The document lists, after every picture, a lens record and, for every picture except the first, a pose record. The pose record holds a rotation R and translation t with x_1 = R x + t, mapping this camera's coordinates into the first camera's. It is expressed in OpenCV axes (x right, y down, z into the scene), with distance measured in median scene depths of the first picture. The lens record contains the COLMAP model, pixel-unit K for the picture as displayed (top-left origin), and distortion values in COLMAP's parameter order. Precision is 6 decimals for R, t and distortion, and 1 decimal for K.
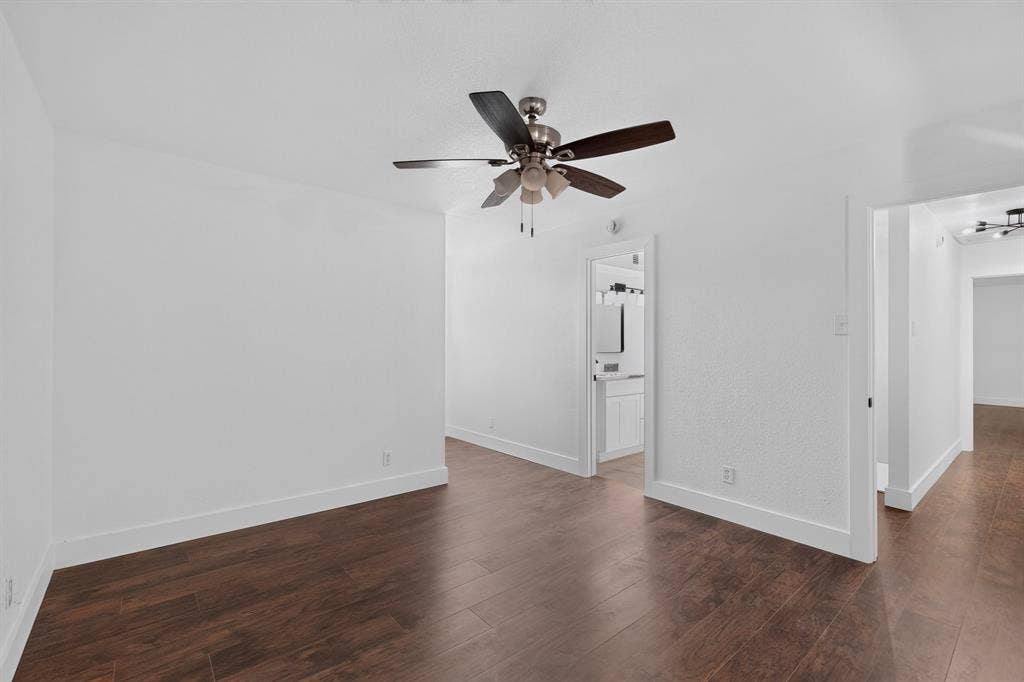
lens RADIAL K [[449.6, 0, 515.8], [0, 449.6, 341.9], [0, 0, 1]] dist [0.000754, 0.000002]
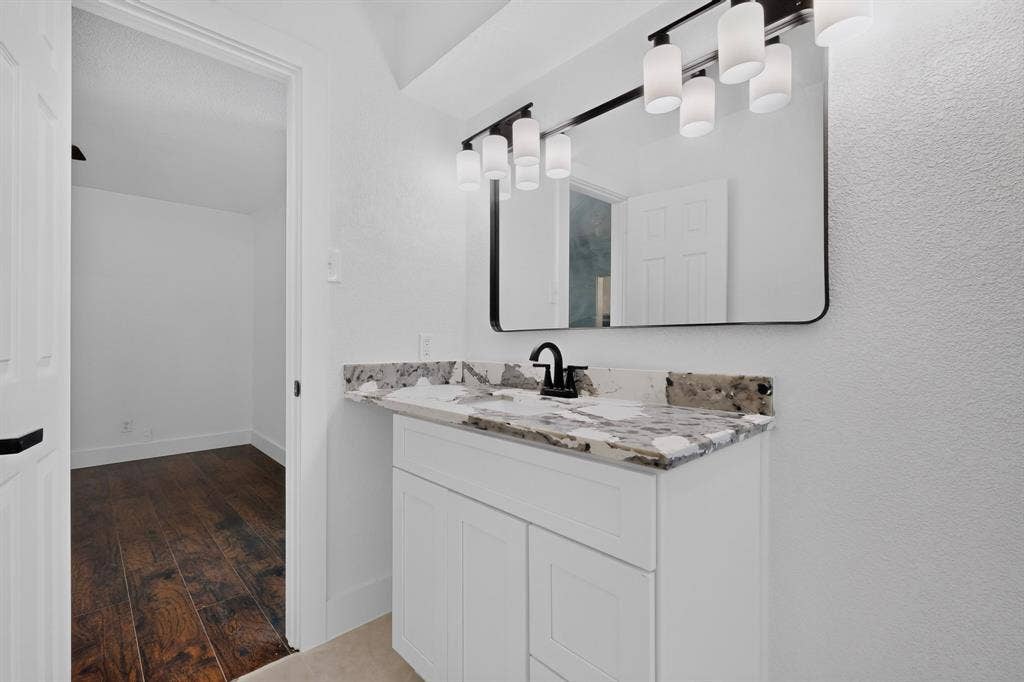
lens RADIAL K [[449.6, 0, 515.8], [0, 449.6, 341.9], [0, 0, 1]] dist [0.000754, 0.000002]
pose [[0.066932, 0.000496, -0.997757, 1.008098], [0.001193, 0.999999, 0.000577, 0.074337], [0.997757, -0.001229, 0.066931, 2.081392]]
